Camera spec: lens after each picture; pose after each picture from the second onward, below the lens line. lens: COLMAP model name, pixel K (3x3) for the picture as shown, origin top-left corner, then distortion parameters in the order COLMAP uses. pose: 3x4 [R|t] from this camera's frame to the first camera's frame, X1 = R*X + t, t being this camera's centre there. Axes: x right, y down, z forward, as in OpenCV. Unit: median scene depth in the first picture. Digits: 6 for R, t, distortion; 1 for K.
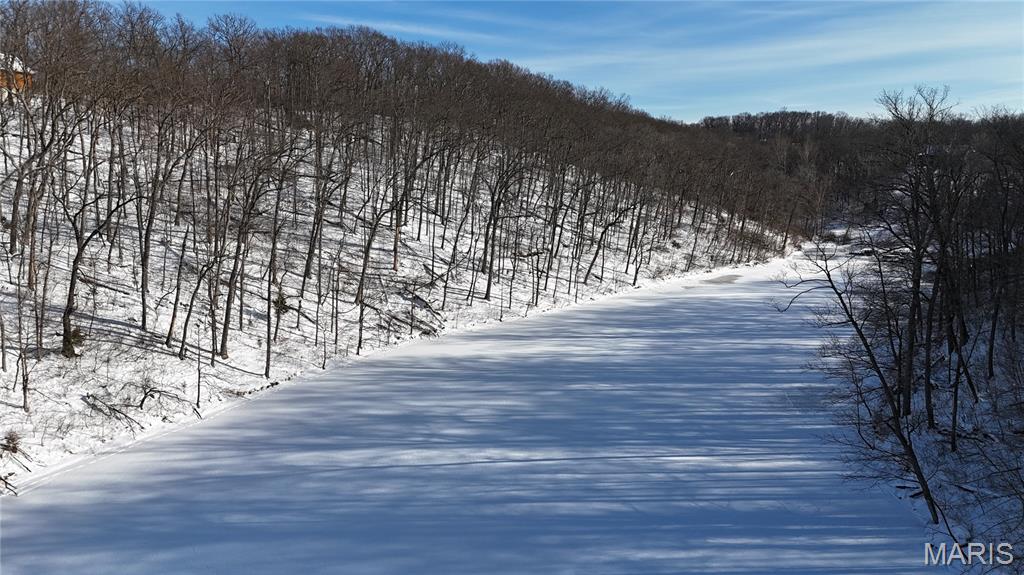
lens RADIAL K [[734.1, 0, 512.0], [0, 734.1, 287.5], [0, 0, 1]] dist [0.002092, -0.000904]
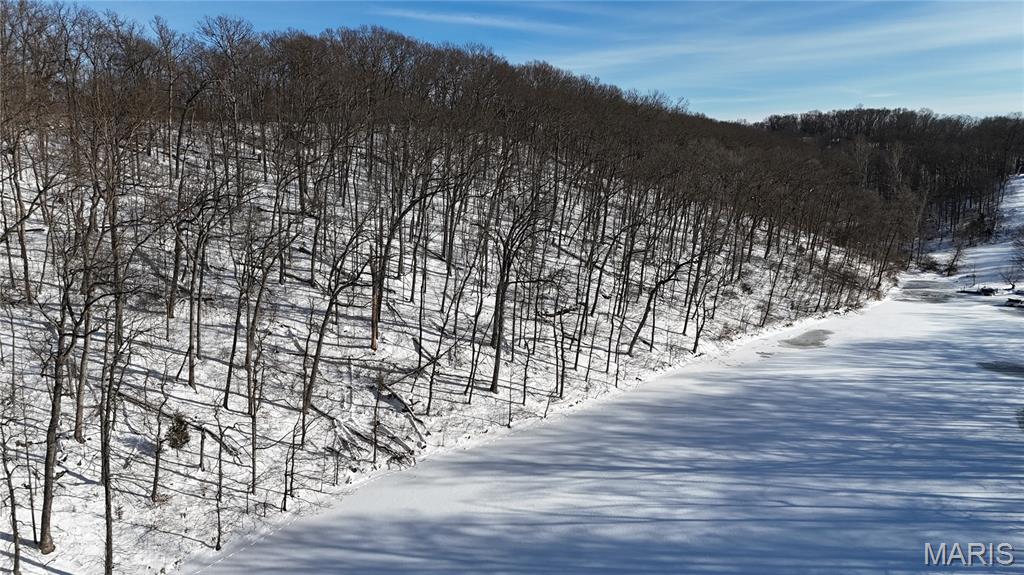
lens RADIAL K [[719.8, 0, 452.2], [0, 719.8, 287.4], [0, 0, 1]] dist [-0.003240, -0.006032]
pose [[0.989251, 0.028332, -0.143459, 0.020663], [-0.026931, 0.999569, 0.011701, -0.075268], [0.143728, -0.007712, 0.989587, 0.214150]]
